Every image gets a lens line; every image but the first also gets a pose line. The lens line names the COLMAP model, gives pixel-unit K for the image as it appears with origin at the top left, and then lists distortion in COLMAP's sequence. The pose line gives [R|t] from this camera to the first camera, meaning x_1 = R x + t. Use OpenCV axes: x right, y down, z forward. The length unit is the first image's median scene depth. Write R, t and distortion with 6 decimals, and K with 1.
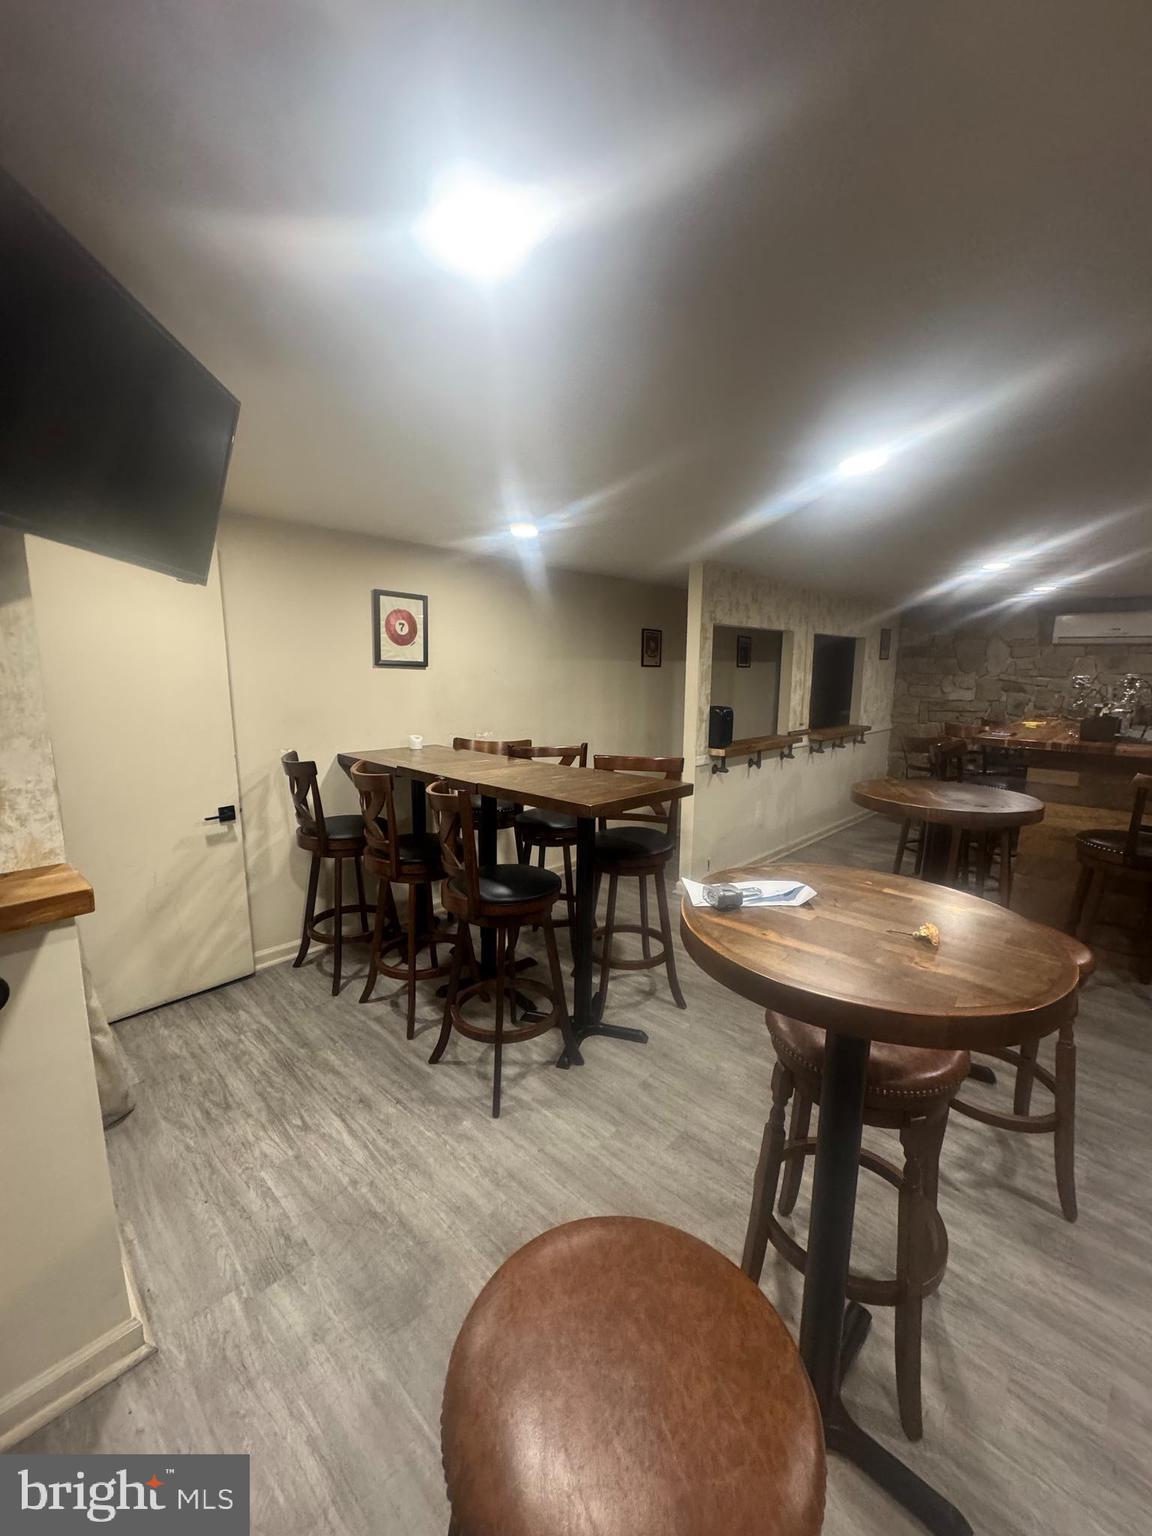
lens RADIAL K [[614.7, 0, 576.2], [0, 614.7, 768.1], [0, 0, 1]] dist [-0.000083, 0.000728]
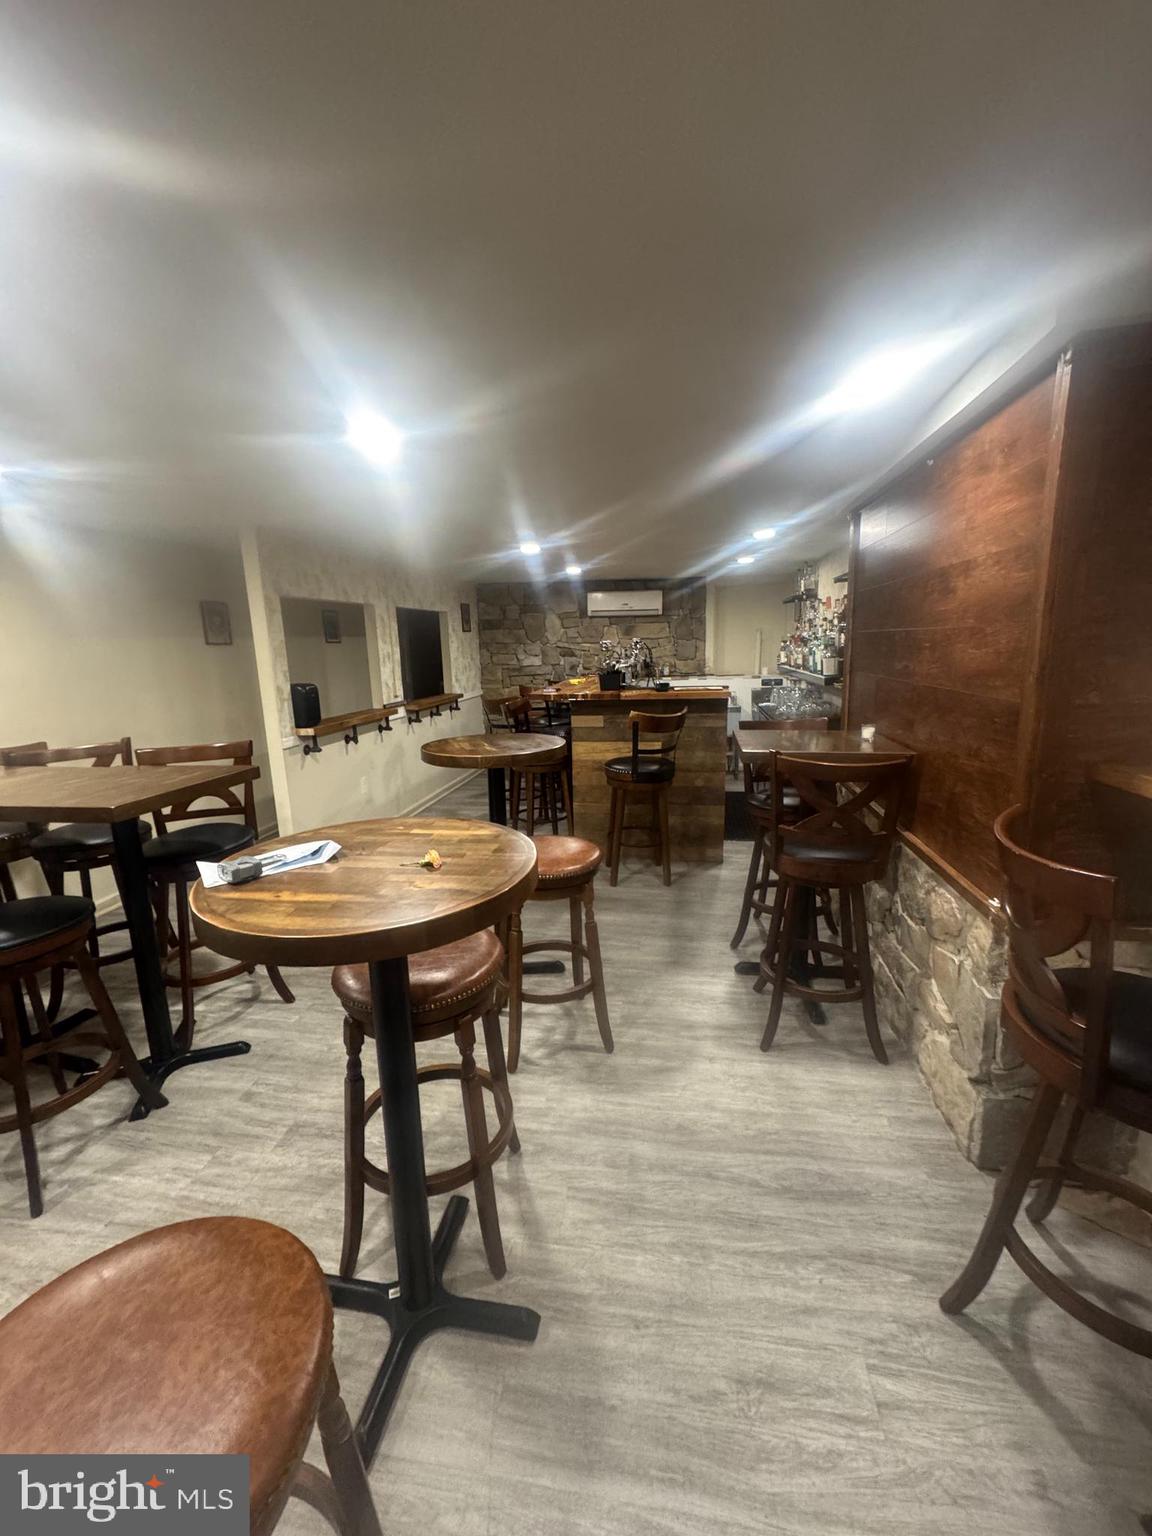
lens RADIAL K [[614.7, 0, 577.3], [0, 614.7, 767.6], [0, 0, 1]] dist [-0.000083, 0.000728]
pose [[0.823575, -0.141383, 0.549305, 0.070319], [0.122004, 0.989924, 0.071870, 0.018964], [-0.553931, 0.007828, 0.832526, -0.039508]]
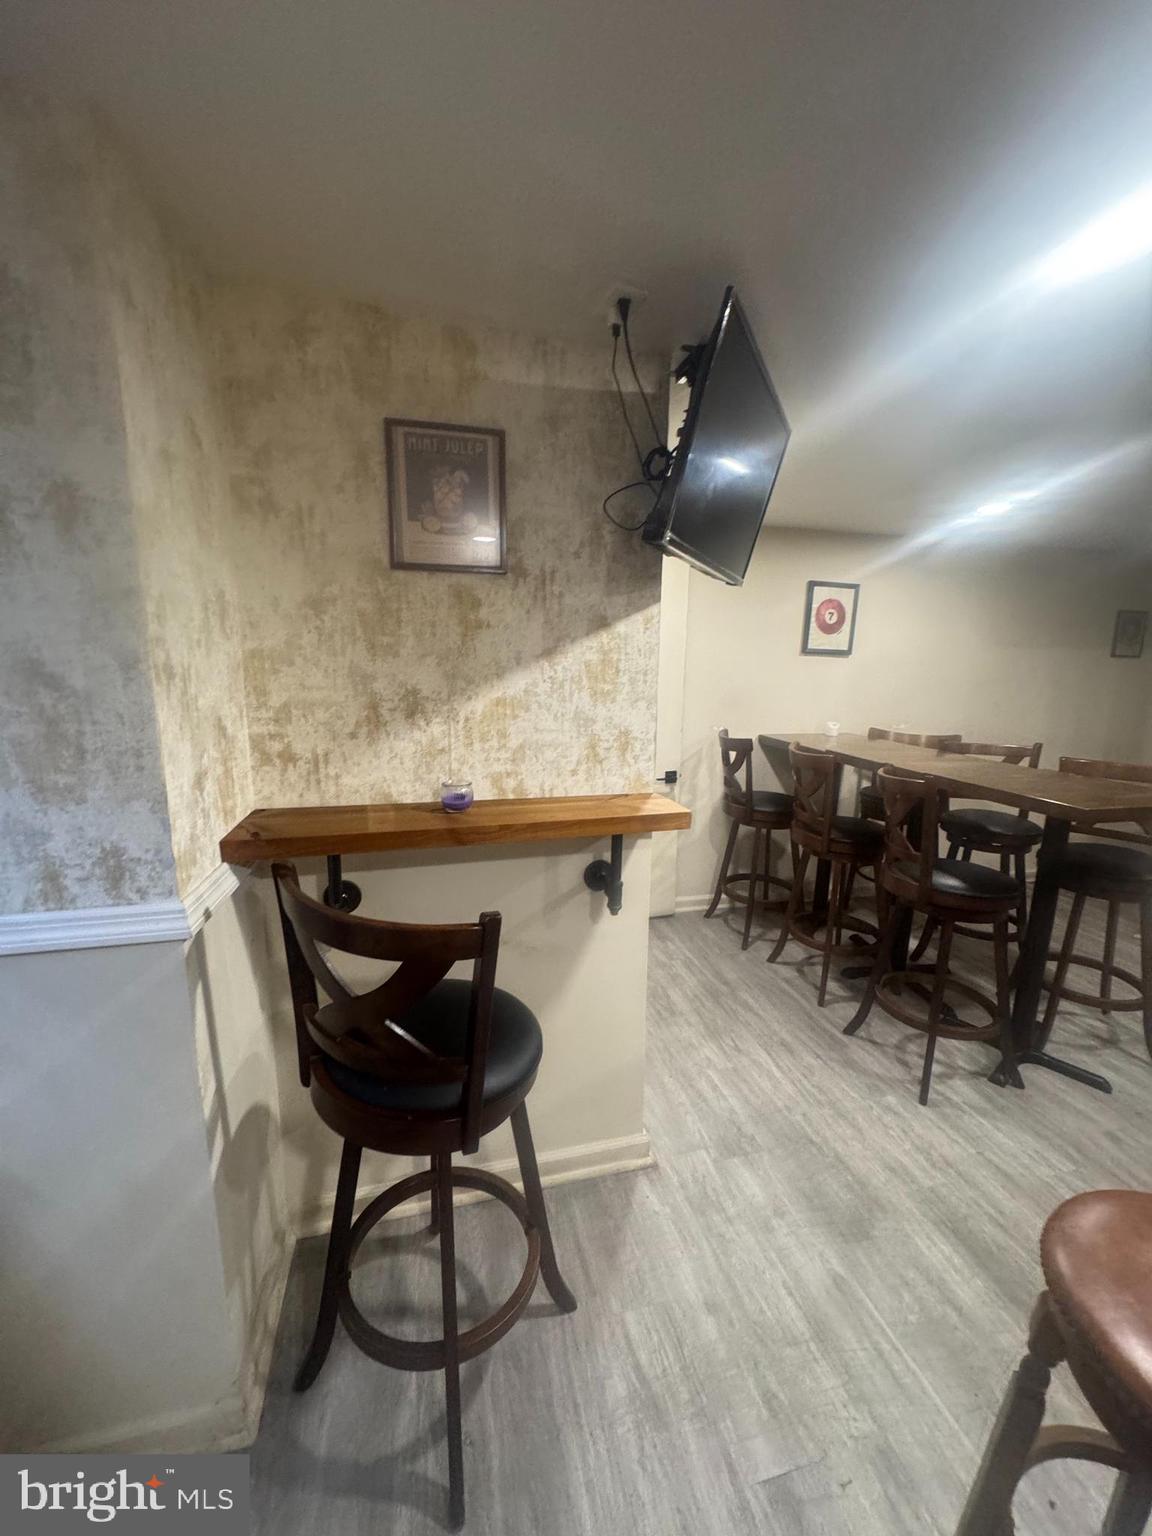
lens RADIAL K [[614.7, 0, 578.5], [0, 614.7, 766.4], [0, 0, 1]] dist [-0.000083, 0.000728]
pose [[0.850667, 0.100813, -0.515948, -0.116071], [-0.093263, 0.994813, 0.040613, 0.023984], [0.517366, 0.013571, 0.855656, -0.125353]]
